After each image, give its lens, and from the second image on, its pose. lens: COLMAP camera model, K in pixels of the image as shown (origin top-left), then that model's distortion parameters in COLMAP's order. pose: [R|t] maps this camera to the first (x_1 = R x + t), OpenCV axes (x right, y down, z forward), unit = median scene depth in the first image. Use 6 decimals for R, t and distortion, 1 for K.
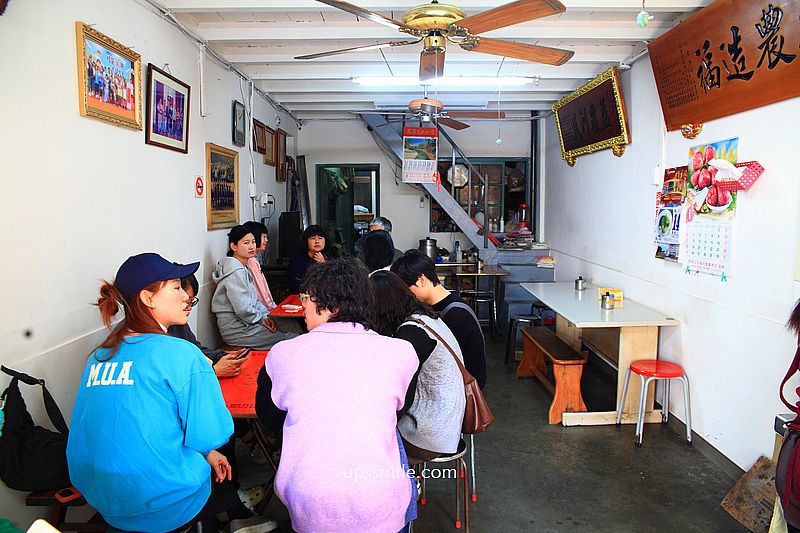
lens RADIAL K [[551.9, 0, 400.0], [0, 551.9, 266.5], [0, 0, 1]] dist [-0.094353, 0.085651]
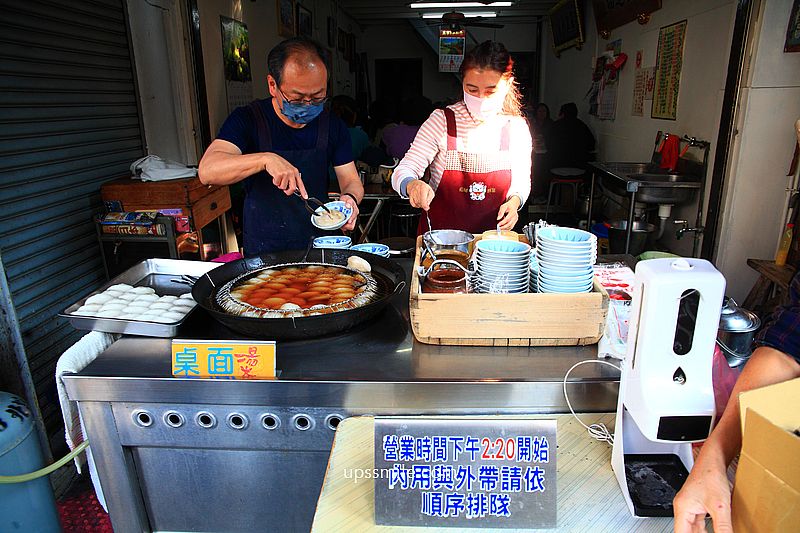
lens RADIAL K [[551.9, 0, 400.0], [0, 551.9, 266.5], [0, 0, 1]] dist [-0.094353, 0.085651]
pose [[0.997124, 0.010776, -0.075023, 0.020803], [0.002692, 0.984182, 0.177141, 0.104253], [0.075745, -0.176833, 0.981322, -0.537036]]
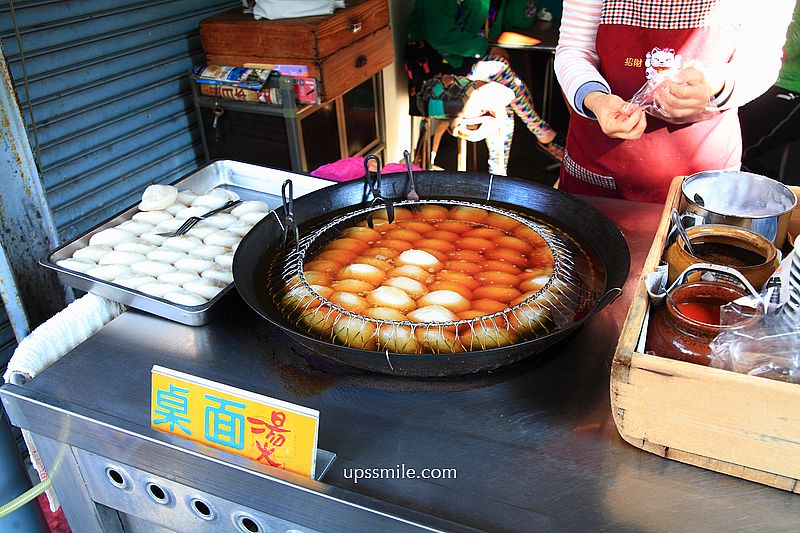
lens RADIAL K [[727.6, 0, 400.0], [0, 727.6, 266.5], [0, 0, 1]] dist [-0.021765, 0.006972]
pose [[0.902387, 0.178229, -0.392341, 0.022755], [-0.020966, 0.927541, 0.373133, 0.088221], [0.430415, -0.328485, 0.840738, -0.428905]]
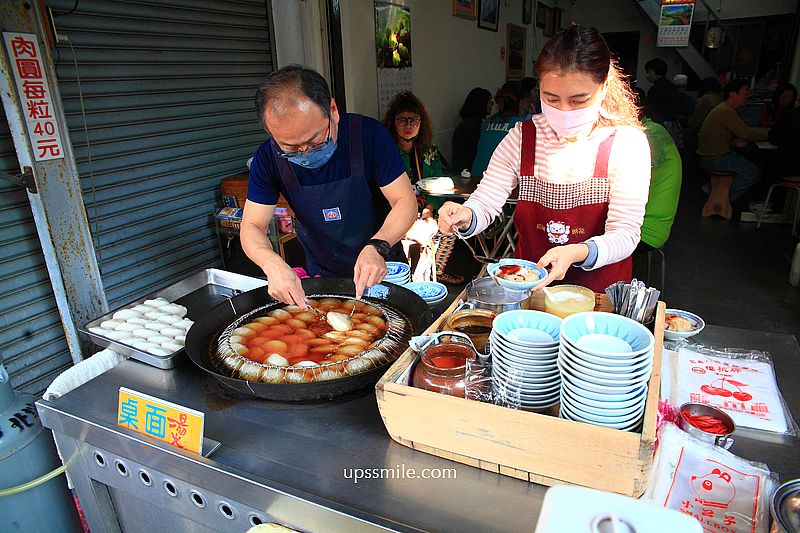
lens RADIAL K [[551.9, 0, 400.0], [0, 551.9, 266.5], [0, 0, 1]] dist [-0.094353, 0.085651]
pose [[0.890003, 0.124318, -0.438680, 0.098011], [-0.024813, 0.973892, 0.225652, 0.076474], [0.455280, -0.189946, 0.869851, -0.445778]]
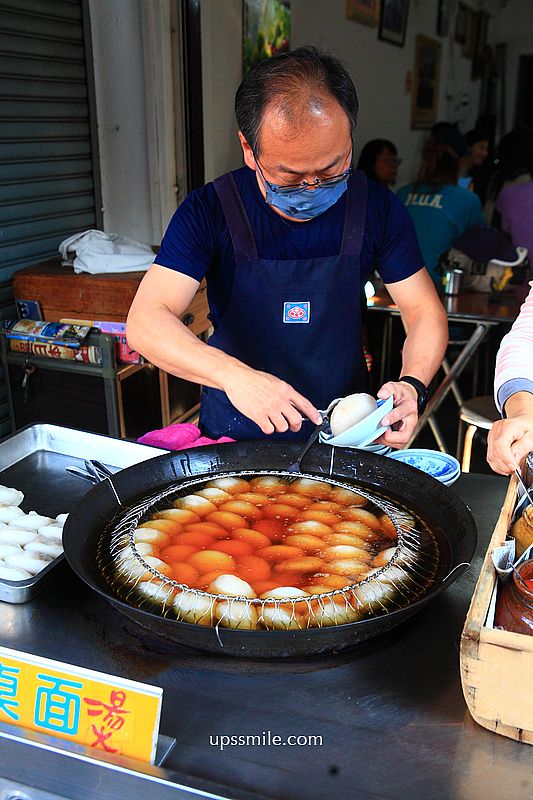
lens RADIAL K [[858.4, 0, 266.5], [0, 858.4, 400.0], [0, 0, 1]] dist [0.009525, 0.046433]
pose [[0.923604, 0.126103, -0.362014, 0.028183], [-0.052214, 0.976929, 0.207085, 0.079093], [0.379776, -0.172362, 0.908879, -0.459412]]
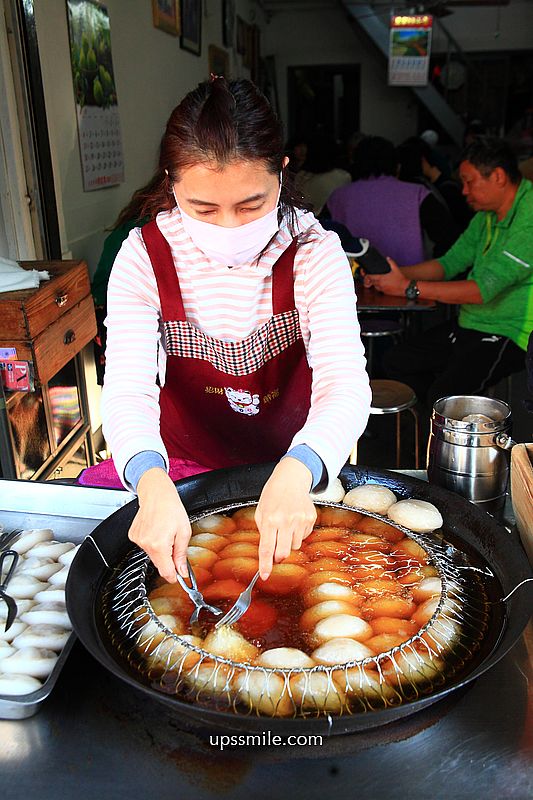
lens RADIAL K [[783.2, 0, 266.5], [0, 783.2, 400.0], [0, 0, 1]] dist [-0.010492, 0.014774]
pose [[0.993397, 0.020205, -0.112932, -0.046545], [0.004933, 0.975935, 0.218005, 0.079906], [0.114619, -0.217123, 0.969392, -0.425273]]
